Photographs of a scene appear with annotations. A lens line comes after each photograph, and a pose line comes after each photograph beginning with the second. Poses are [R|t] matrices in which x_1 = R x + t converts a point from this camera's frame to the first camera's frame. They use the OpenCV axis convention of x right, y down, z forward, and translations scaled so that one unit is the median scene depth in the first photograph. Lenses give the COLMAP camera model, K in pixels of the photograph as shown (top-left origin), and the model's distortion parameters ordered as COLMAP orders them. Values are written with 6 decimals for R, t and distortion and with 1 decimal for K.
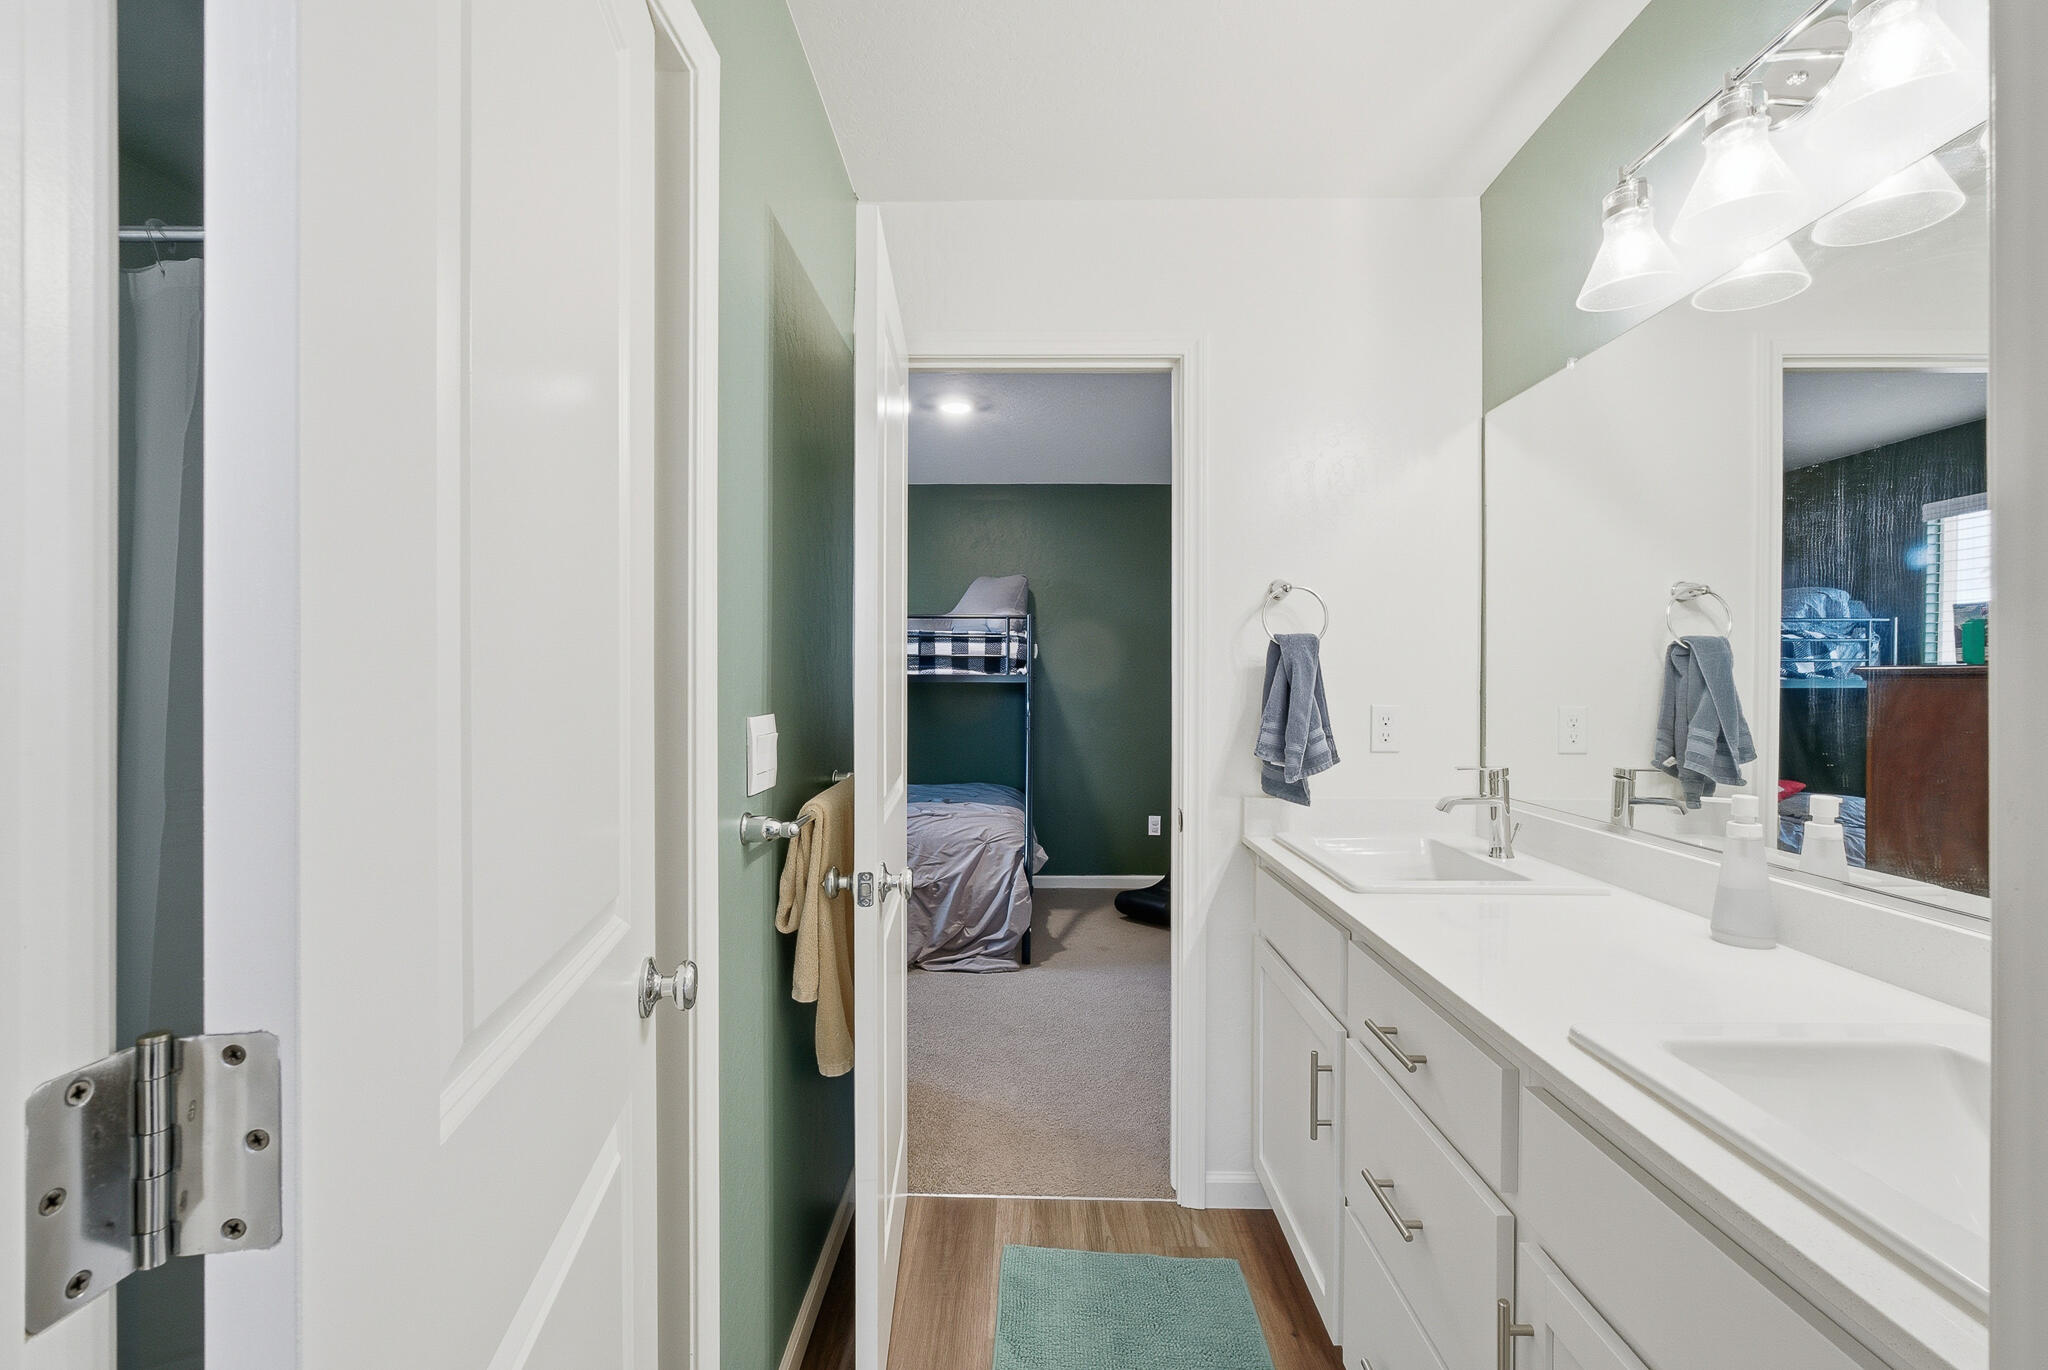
lens RADIAL K [[863.7, 0, 1024.0], [0, 863.7, 685.0], [0, 0, 1]] dist [-0.001657, -0.000004]
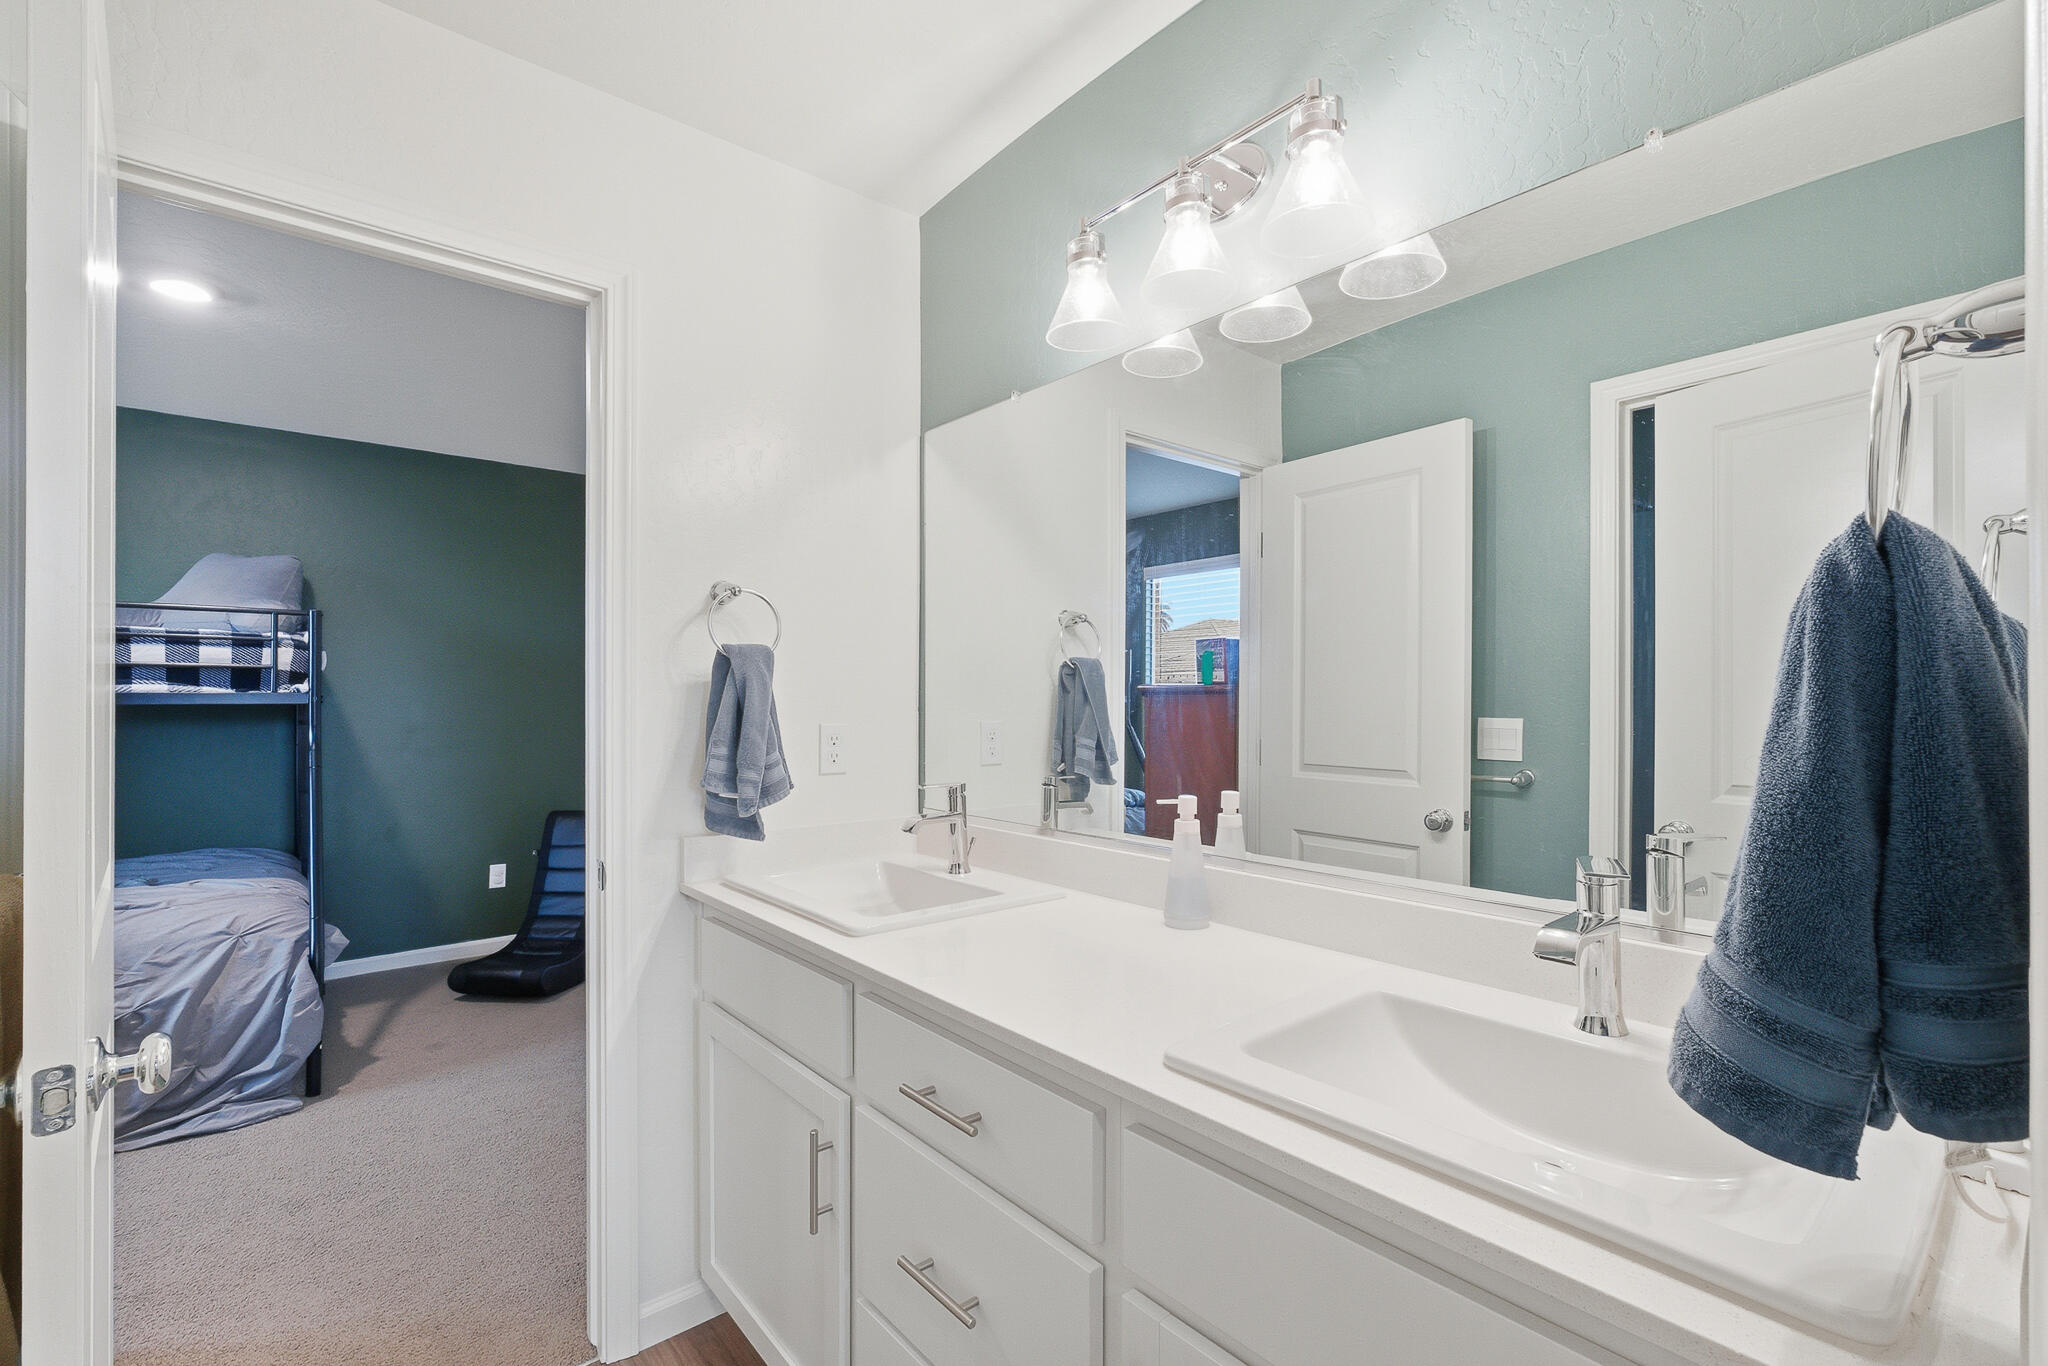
lens RADIAL K [[878.1, 0, 1002.7], [0, 878.1, 695.5], [0, 0, 1]] dist [-0.009959, 0.003419]
pose [[0.763660, -0.002739, 0.645612, -0.058162], [0.008947, 0.999940, -0.006340, 0.000294], [-0.645556, 0.010618, 0.763639, 0.153211]]
